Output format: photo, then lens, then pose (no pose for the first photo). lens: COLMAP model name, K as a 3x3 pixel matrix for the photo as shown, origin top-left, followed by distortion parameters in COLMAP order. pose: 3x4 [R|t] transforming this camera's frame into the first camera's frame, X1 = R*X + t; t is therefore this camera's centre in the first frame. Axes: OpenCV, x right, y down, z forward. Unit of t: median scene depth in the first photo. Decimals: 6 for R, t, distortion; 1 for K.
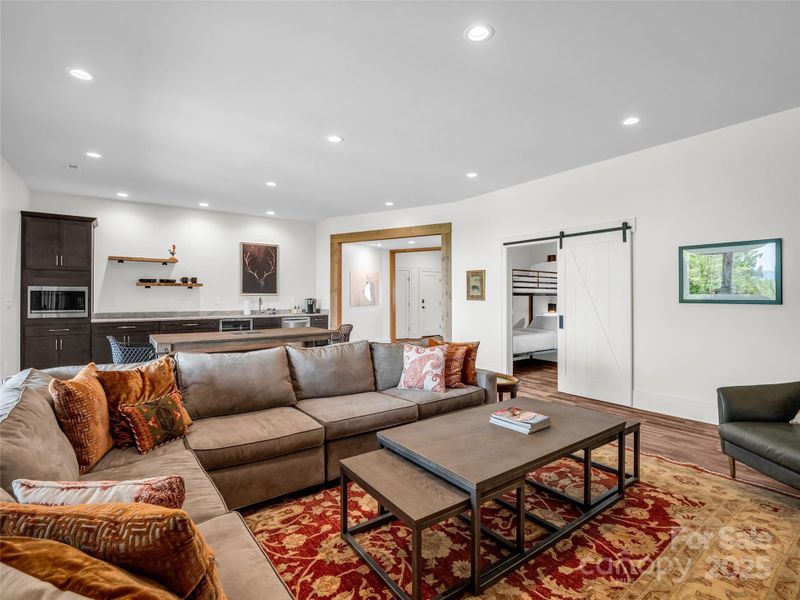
lens RADIAL K [[392.3, 0, 399.9], [0, 392.3, 293.1], [0, 0, 1]] dist [-0.013570, 0.000167]
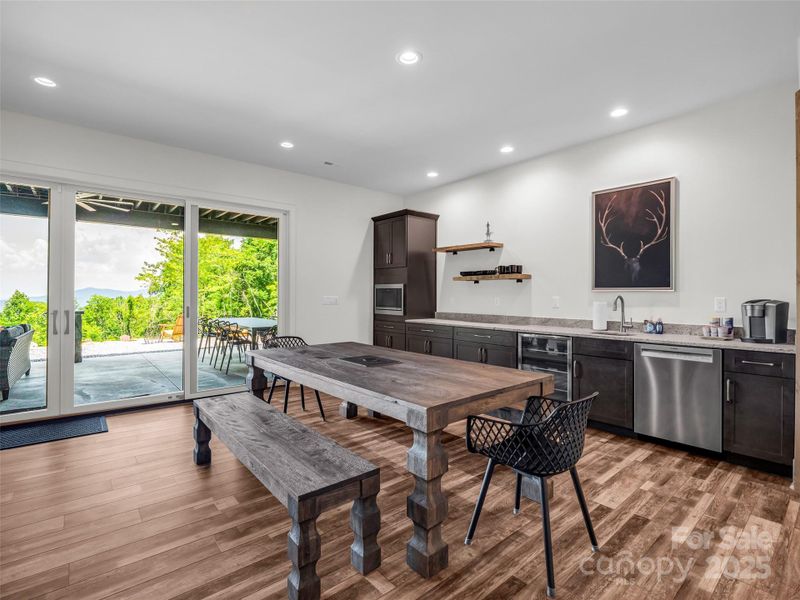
lens RADIAL K [[402.4, 0, 429.7], [0, 402.4, 281.2], [0, 0, 1]] dist [-0.001944, -0.005404]
pose [[0.091695, -0.028566, -0.995377, 0.119837], [0.012052, 0.999547, -0.027575, 0.003659], [0.995714, -0.009468, 0.091997, 0.740815]]
